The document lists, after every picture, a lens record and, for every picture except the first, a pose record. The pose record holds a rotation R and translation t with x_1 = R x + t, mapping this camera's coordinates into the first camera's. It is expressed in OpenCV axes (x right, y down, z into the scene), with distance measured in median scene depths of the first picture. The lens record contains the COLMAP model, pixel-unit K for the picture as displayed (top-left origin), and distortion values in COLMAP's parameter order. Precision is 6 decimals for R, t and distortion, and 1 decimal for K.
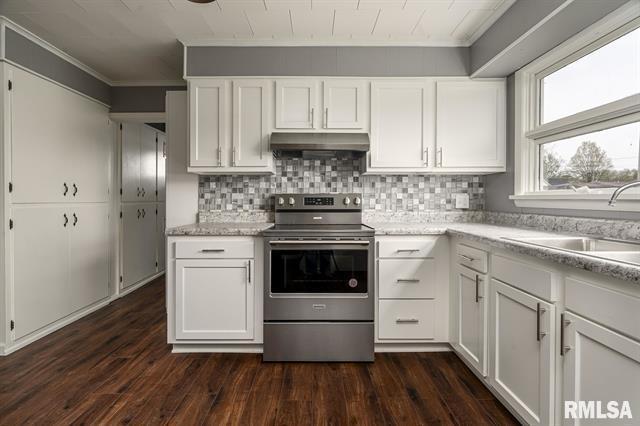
lens RADIAL K [[300.8, 0, 316.4], [0, 300.8, 195.6], [0, 0, 1]] dist [-0.003116, 0.000140]
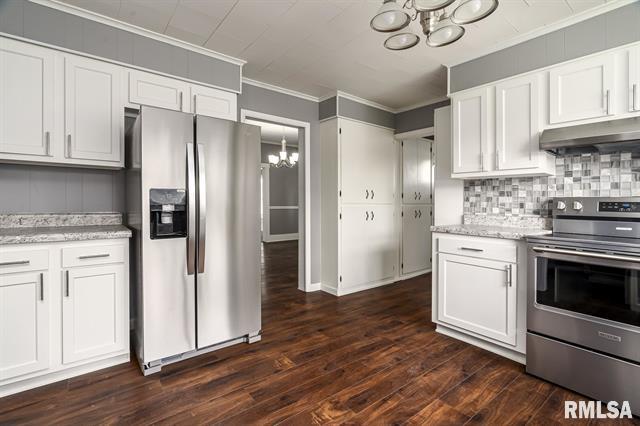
lens RADIAL K [[300.8, 0, 316.4], [0, 300.8, 195.6], [0, 0, 1]] dist [-0.003116, 0.000140]
pose [[0.642814, -0.004602, -0.766008, 0.103802], [-0.003979, 0.999948, -0.009347, 0.000096], [0.766012, 0.009056, 0.642763, -0.105891]]
